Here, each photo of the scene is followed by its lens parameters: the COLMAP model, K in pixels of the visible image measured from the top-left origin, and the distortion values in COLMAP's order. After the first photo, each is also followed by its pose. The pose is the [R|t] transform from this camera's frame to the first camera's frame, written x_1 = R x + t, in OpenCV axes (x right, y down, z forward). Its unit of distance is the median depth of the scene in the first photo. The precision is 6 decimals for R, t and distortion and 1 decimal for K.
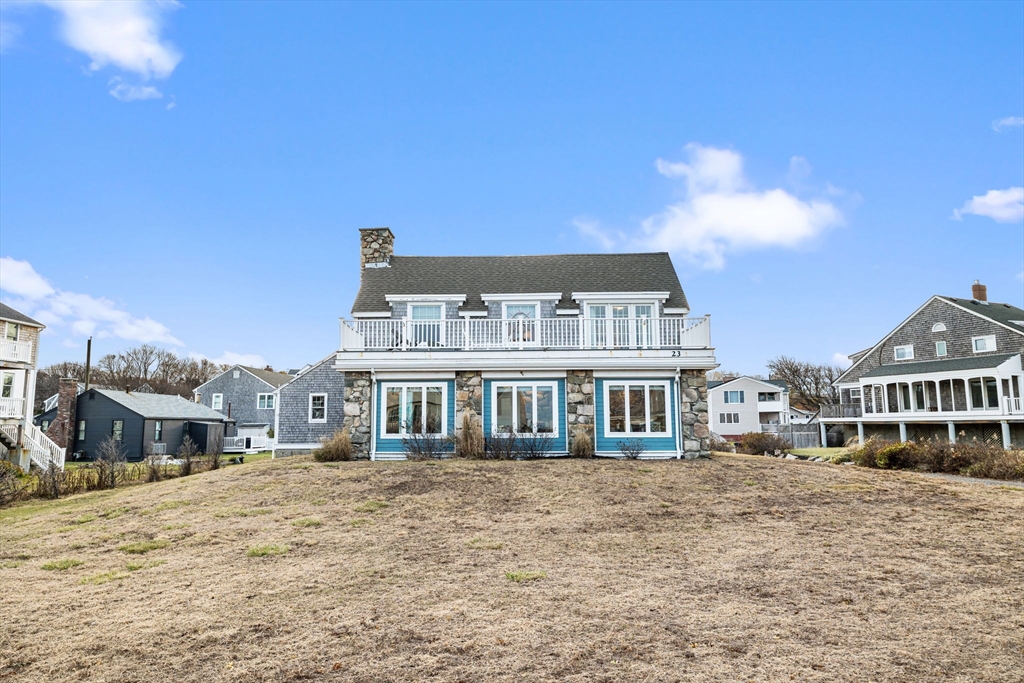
lens RADIAL K [[685.2, 0, 512.0], [0, 685.2, 341.5], [0, 0, 1]] dist [-0.001770, -0.000452]
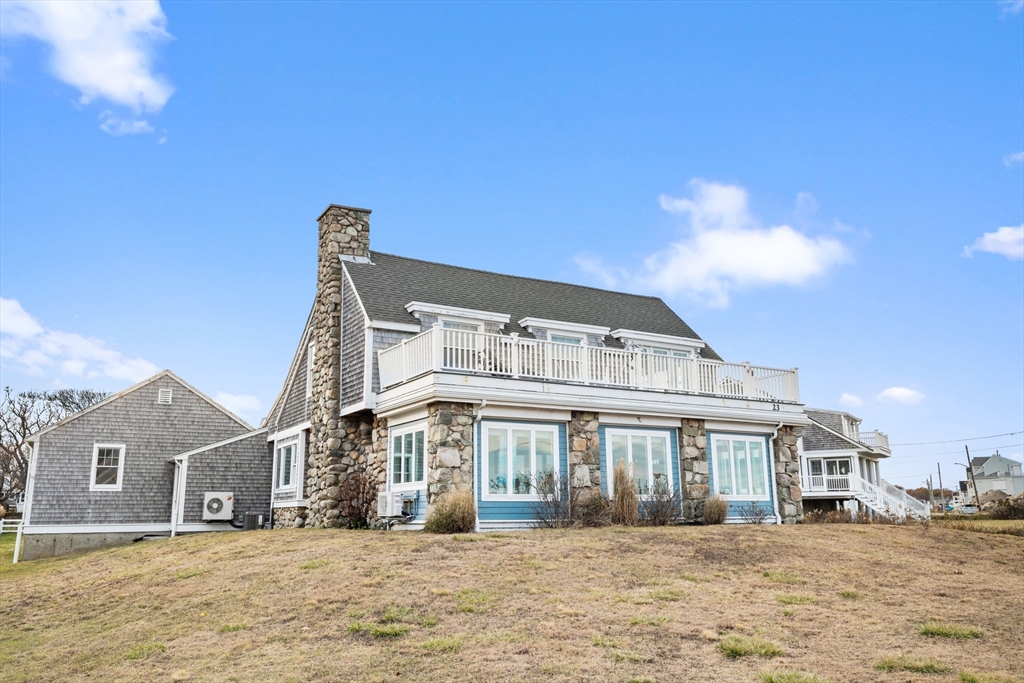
lens RADIAL K [[790.5, 0, 512.0], [0, 790.5, 341.5], [0, 0, 1]] dist [0.001758, -0.000062]
pose [[0.848659, 0.108867, 0.517615, -0.598386], [-0.059596, 0.992039, -0.110939, 0.067654], [-0.525572, 0.063302, 0.848391, 0.290849]]
